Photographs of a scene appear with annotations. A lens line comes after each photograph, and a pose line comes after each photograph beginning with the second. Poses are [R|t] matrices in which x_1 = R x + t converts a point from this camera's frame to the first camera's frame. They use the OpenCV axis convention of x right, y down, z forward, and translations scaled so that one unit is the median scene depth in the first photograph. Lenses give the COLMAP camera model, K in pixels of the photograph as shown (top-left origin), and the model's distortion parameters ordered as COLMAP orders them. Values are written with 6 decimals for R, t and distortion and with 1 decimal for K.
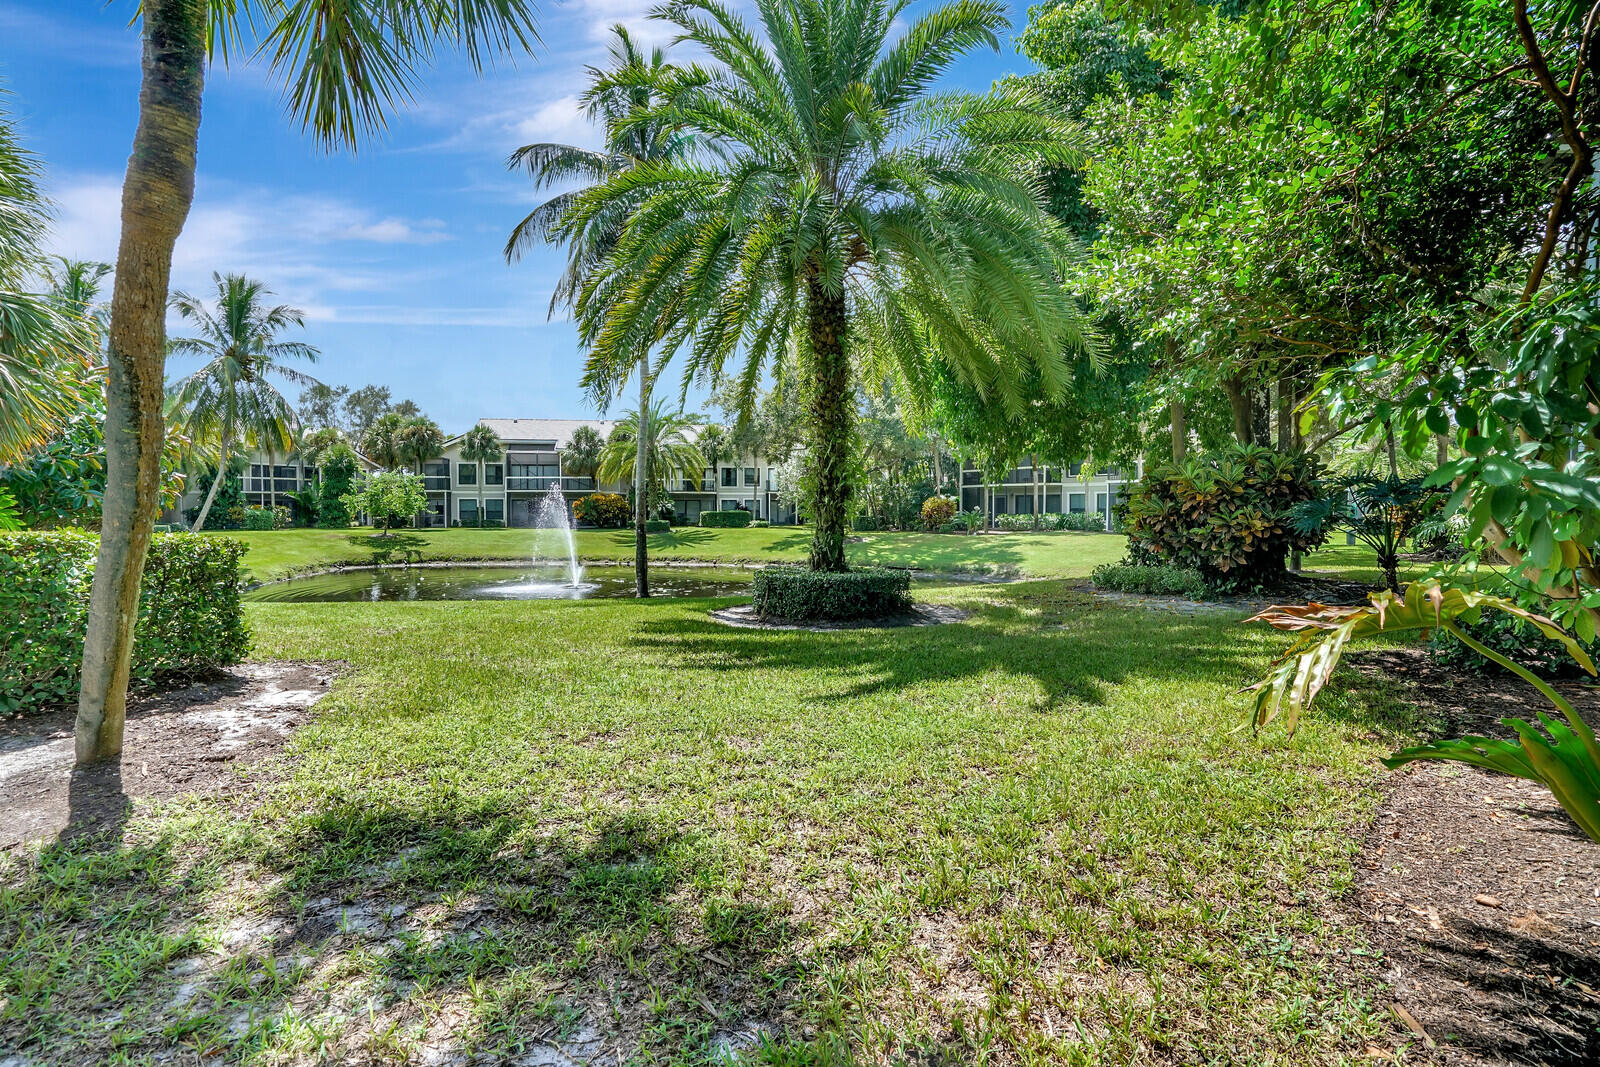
lens RADIAL K [[746.0, 0, 797.2], [0, 746.0, 538.0], [0, 0, 1]] dist [-0.057959, 0.024221]
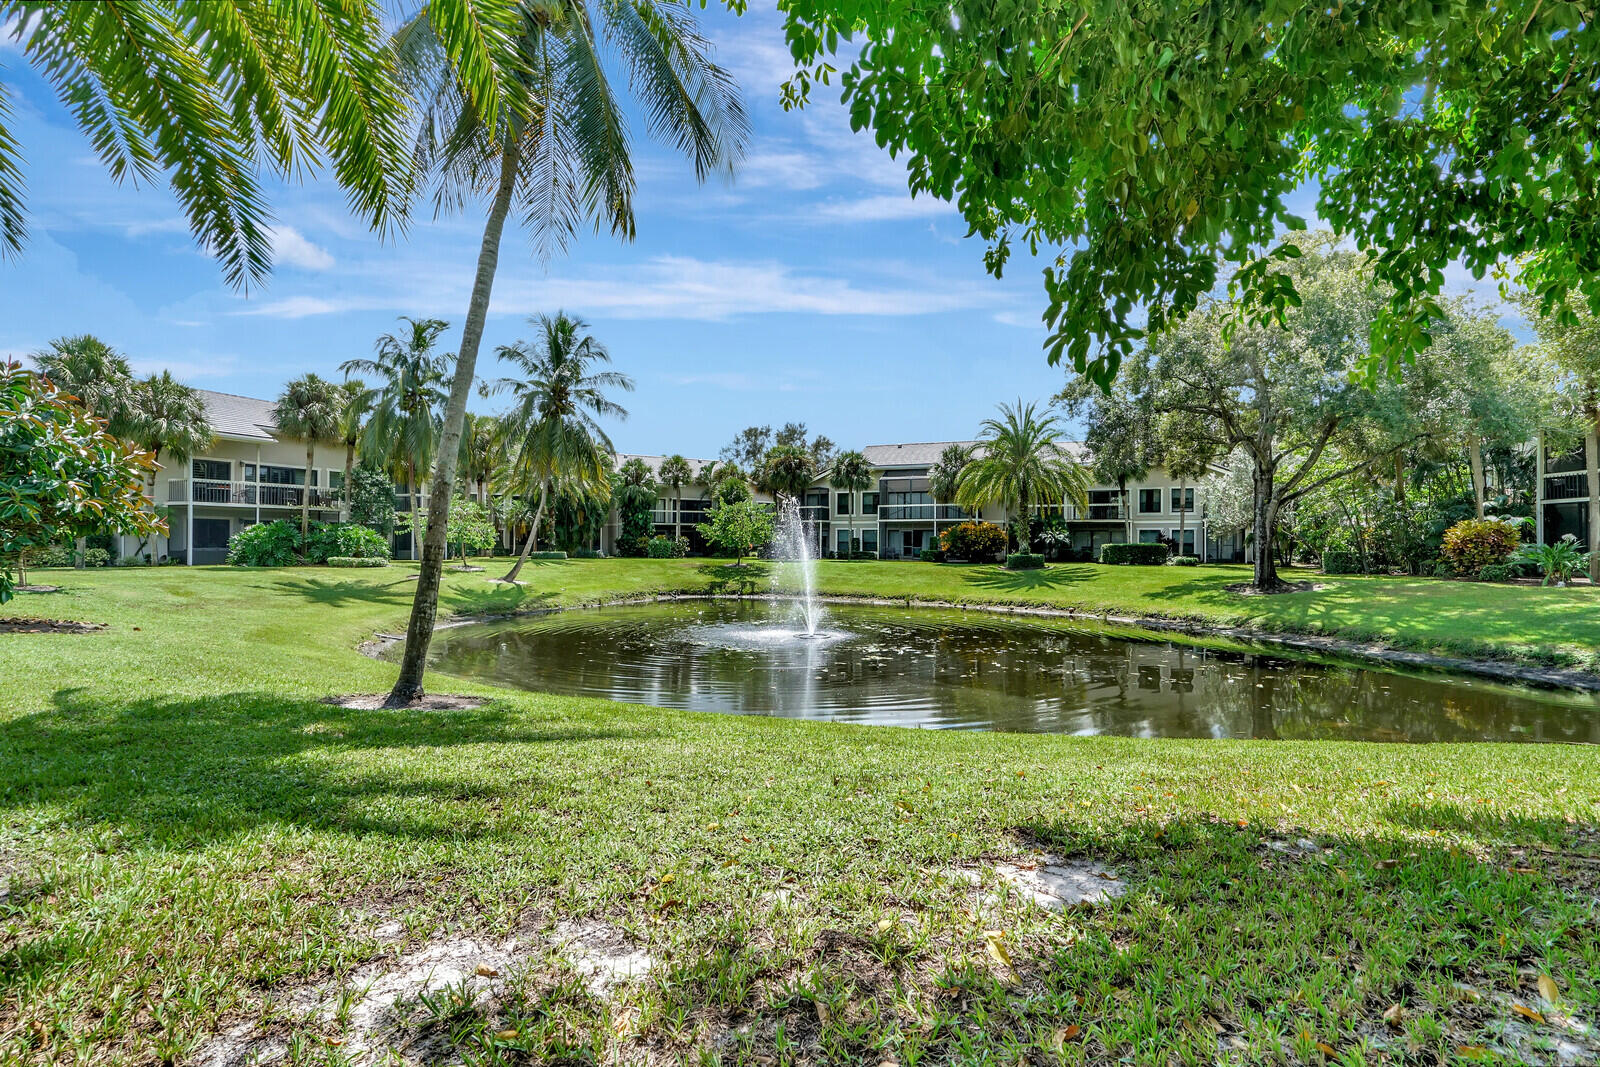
lens RADIAL K [[746.0, 0, 797.2], [0, 746.0, 538.0], [0, 0, 1]] dist [-0.057959, 0.024221]
pose [[0.808633, -0.000499, -0.588313, 0.081973], [-0.028133, 0.998823, -0.039517, -0.002293], [0.587640, 0.048506, 0.807667, 0.205408]]
